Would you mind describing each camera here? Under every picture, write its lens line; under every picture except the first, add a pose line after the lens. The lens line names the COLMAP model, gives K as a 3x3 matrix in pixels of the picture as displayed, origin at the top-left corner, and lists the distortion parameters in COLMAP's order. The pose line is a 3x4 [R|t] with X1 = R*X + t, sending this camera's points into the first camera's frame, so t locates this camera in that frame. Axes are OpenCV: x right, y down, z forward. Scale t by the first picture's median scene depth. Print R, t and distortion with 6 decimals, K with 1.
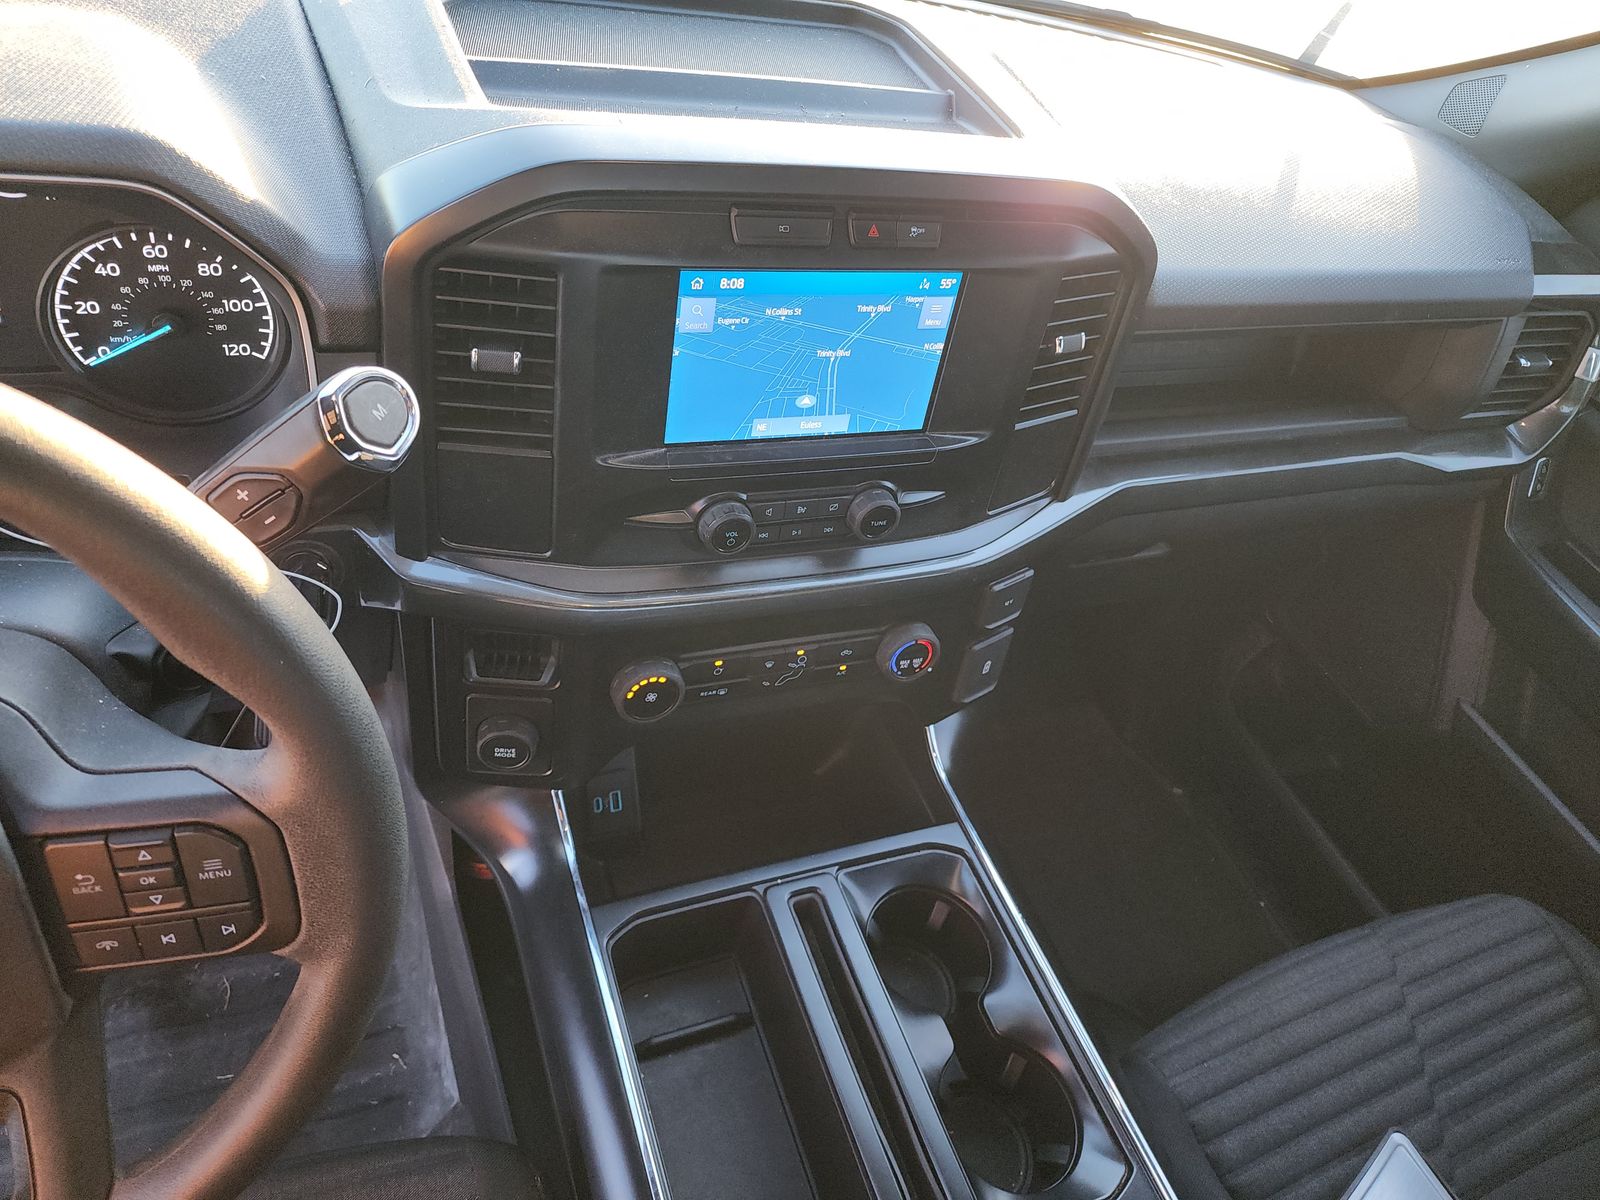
lens RADIAL K [[1064.4, 0, 792.5], [0, 1064.4, 607.3], [0, 0, 1]] dist [0.058904, -0.044119]
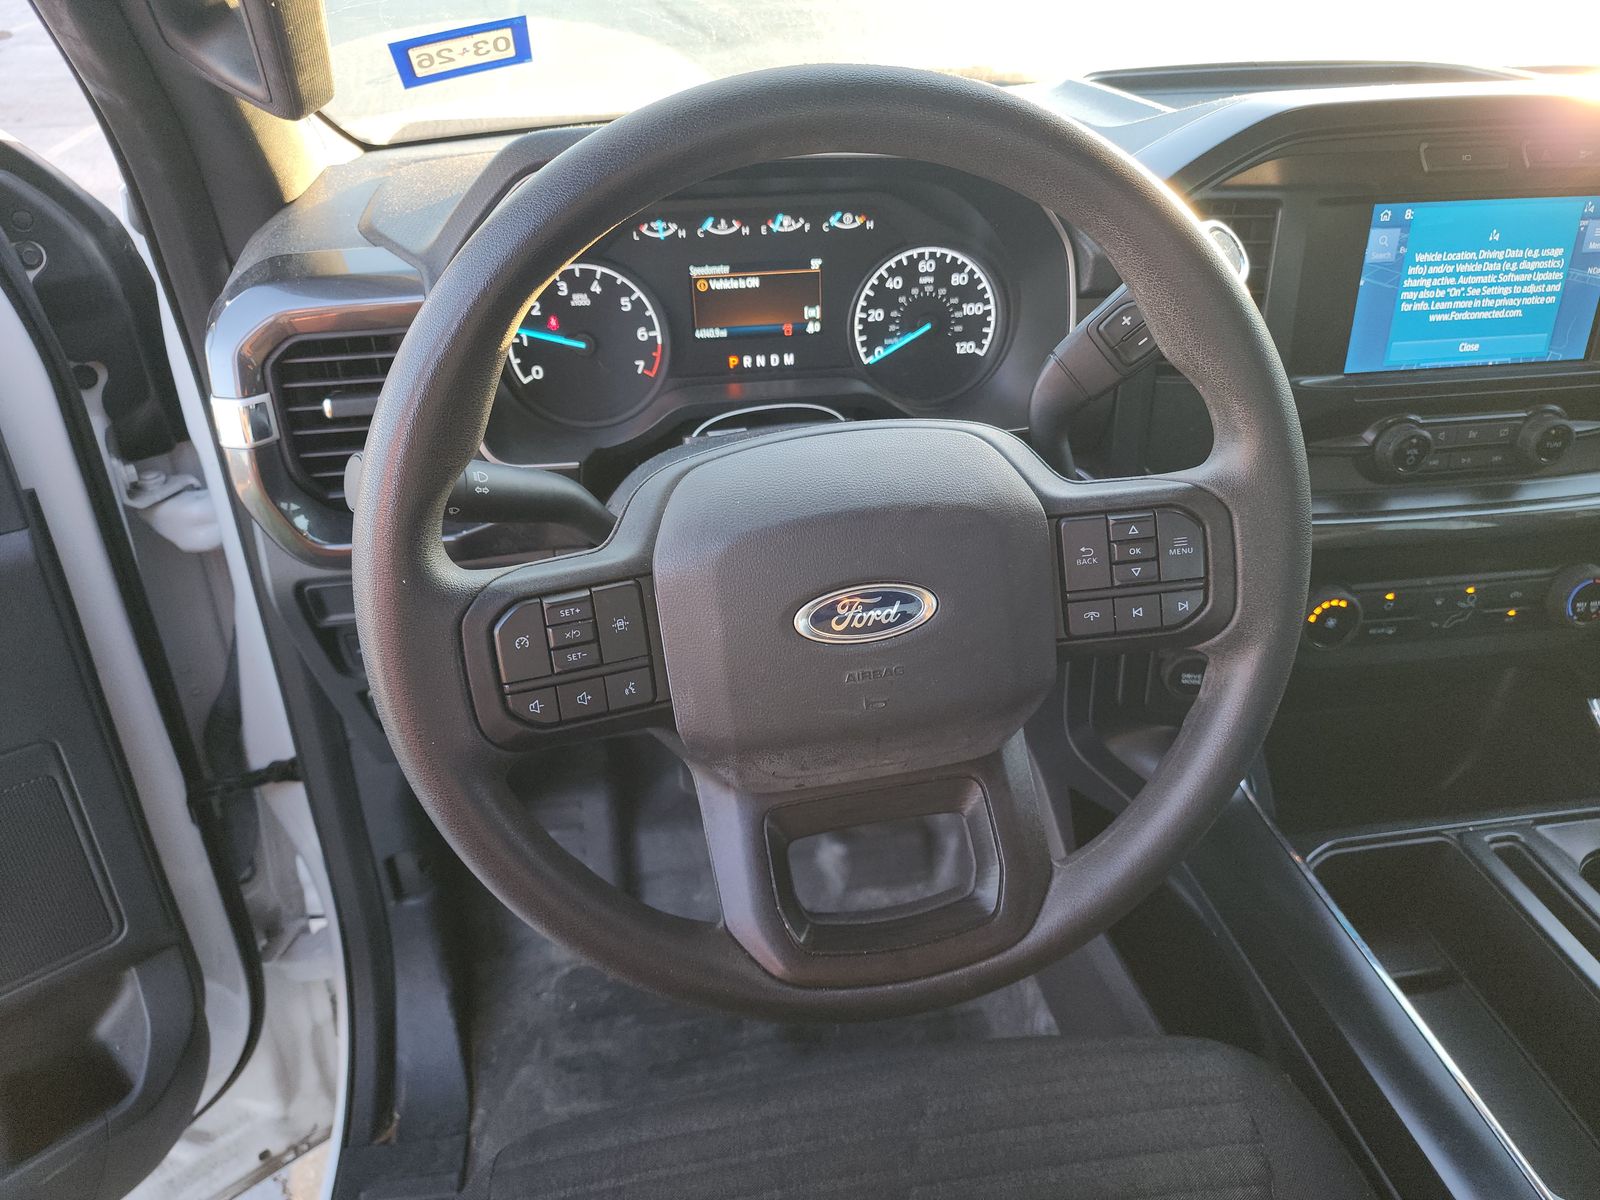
lens RADIAL K [[1094.8, 0, 801.3], [0, 1094.8, 641.9], [0, 0, 1]] dist [0.075744, -0.085403]
pose [[0.957444, -0.065923, -0.280989, -0.376705], [0.002524, 0.975441, -0.220247, 0.394142], [0.288608, 0.210165, 0.934097, -0.187832]]
